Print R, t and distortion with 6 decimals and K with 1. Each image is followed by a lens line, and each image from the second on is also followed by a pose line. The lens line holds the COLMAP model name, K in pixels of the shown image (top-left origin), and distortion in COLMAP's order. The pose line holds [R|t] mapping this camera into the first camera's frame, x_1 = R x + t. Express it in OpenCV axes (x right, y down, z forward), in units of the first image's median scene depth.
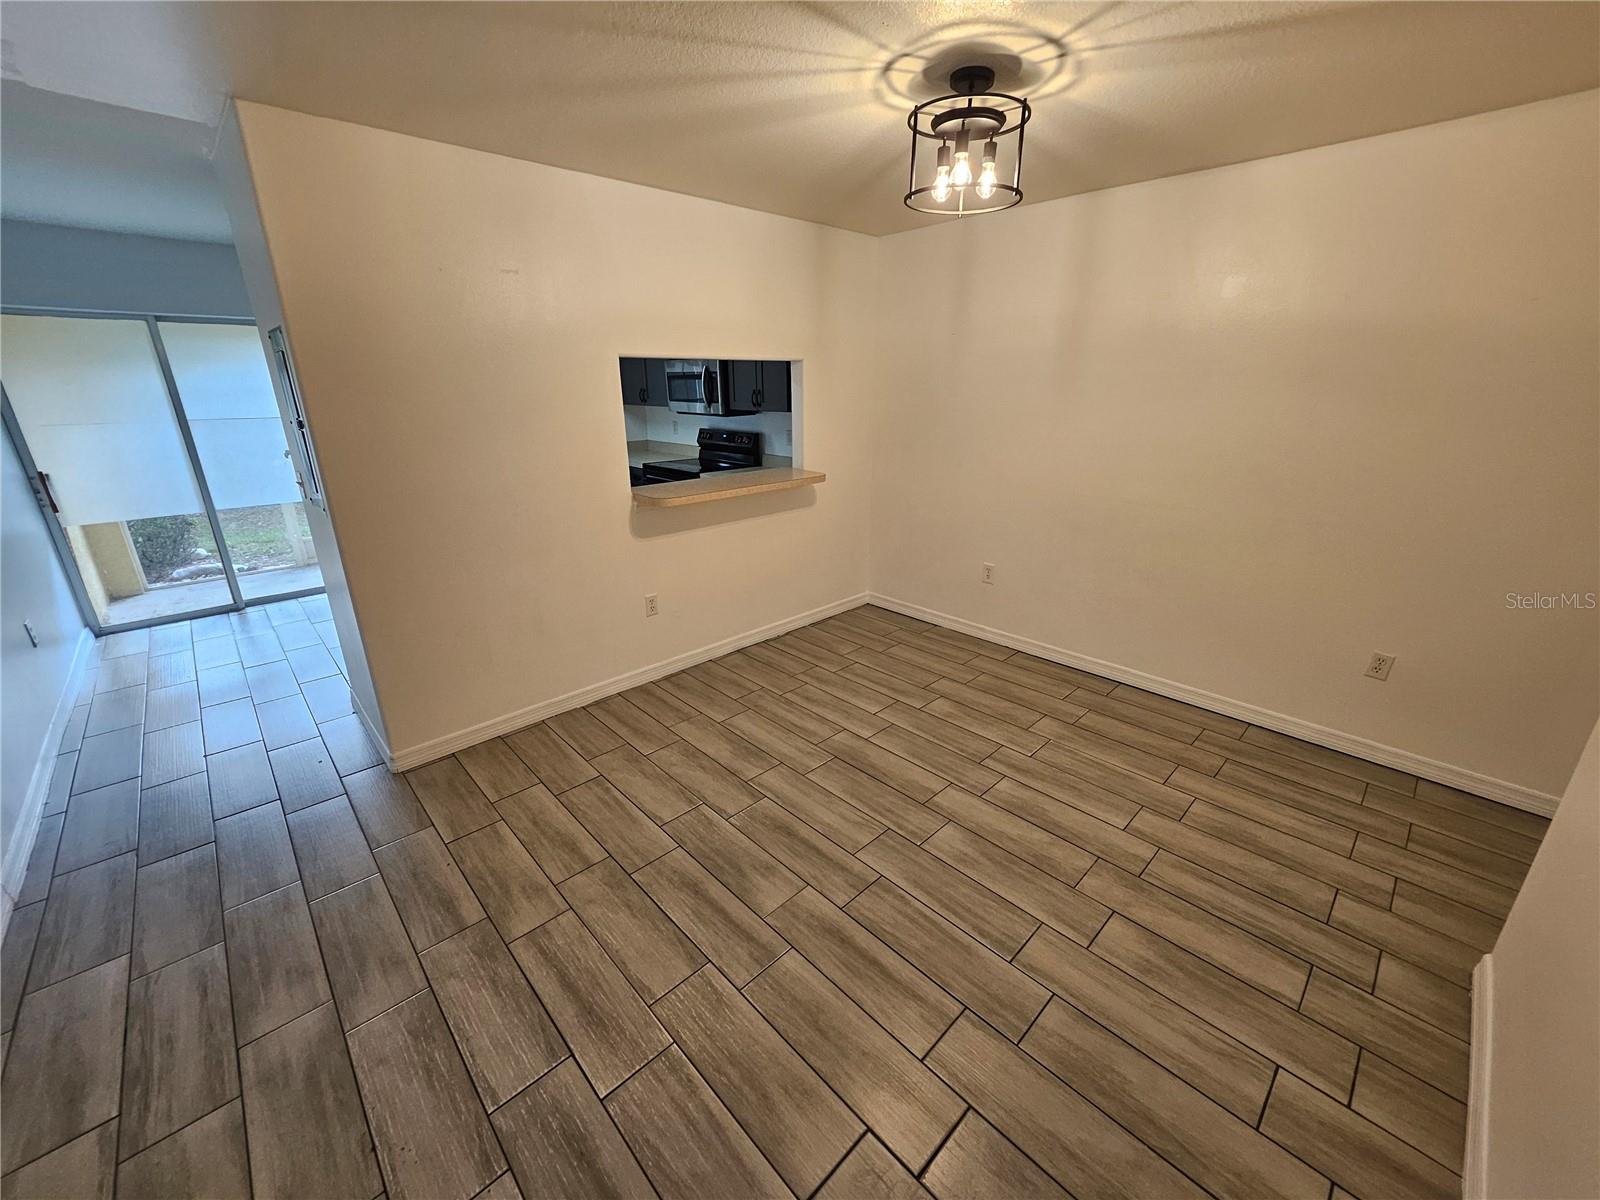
lens RADIAL K [[632.4, 0, 800.0], [0, 632.4, 600.0], [0, 0, 1]] dist [-0.001767, -0.000062]
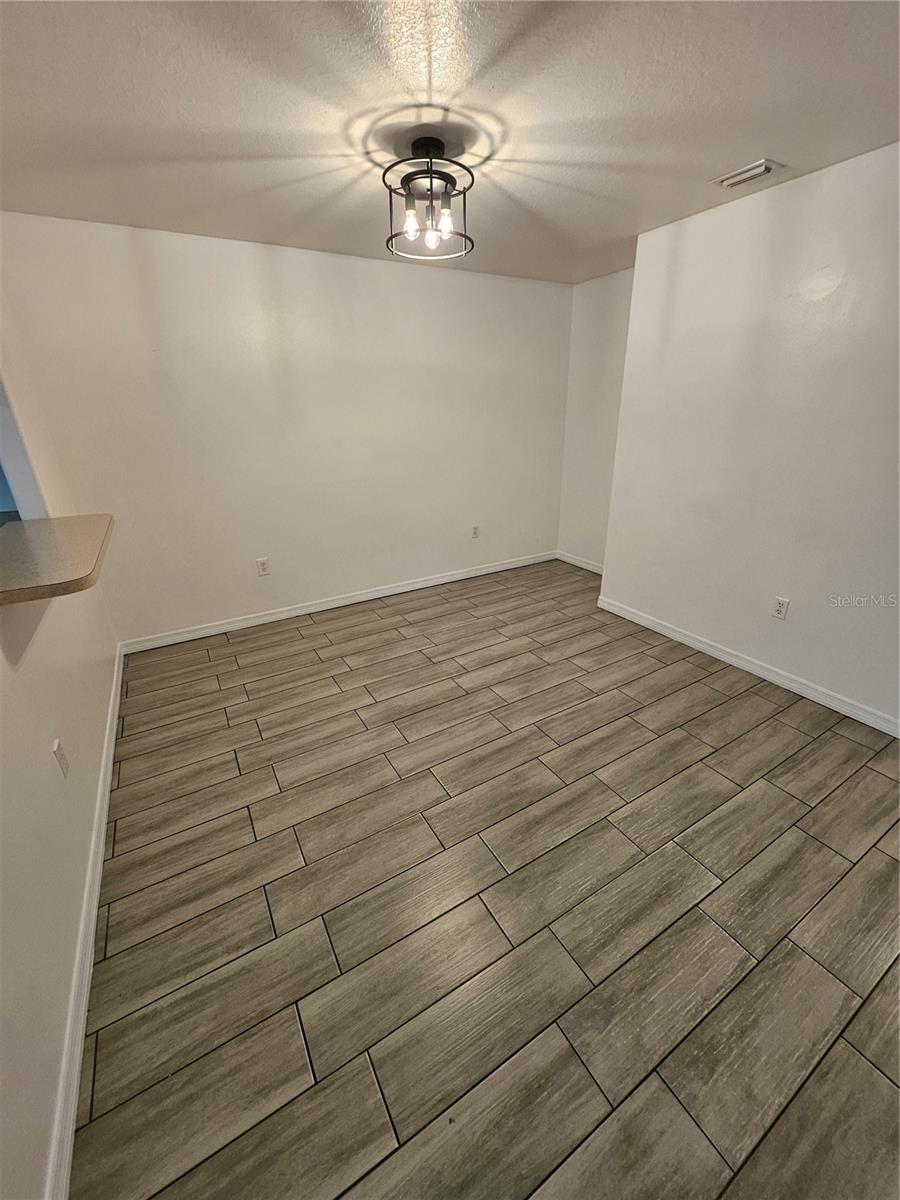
lens RADIAL K [[474.3, 0, 463.5], [0, 474.3, 604.9], [0, 0, 1]] dist [-0.001767, -0.000062]
pose [[0.215317, -0.379899, 0.899619, -0.784021], [0.340039, 0.892742, 0.295609, -0.199176], [-0.915430, 0.242256, 0.321403, 0.692819]]
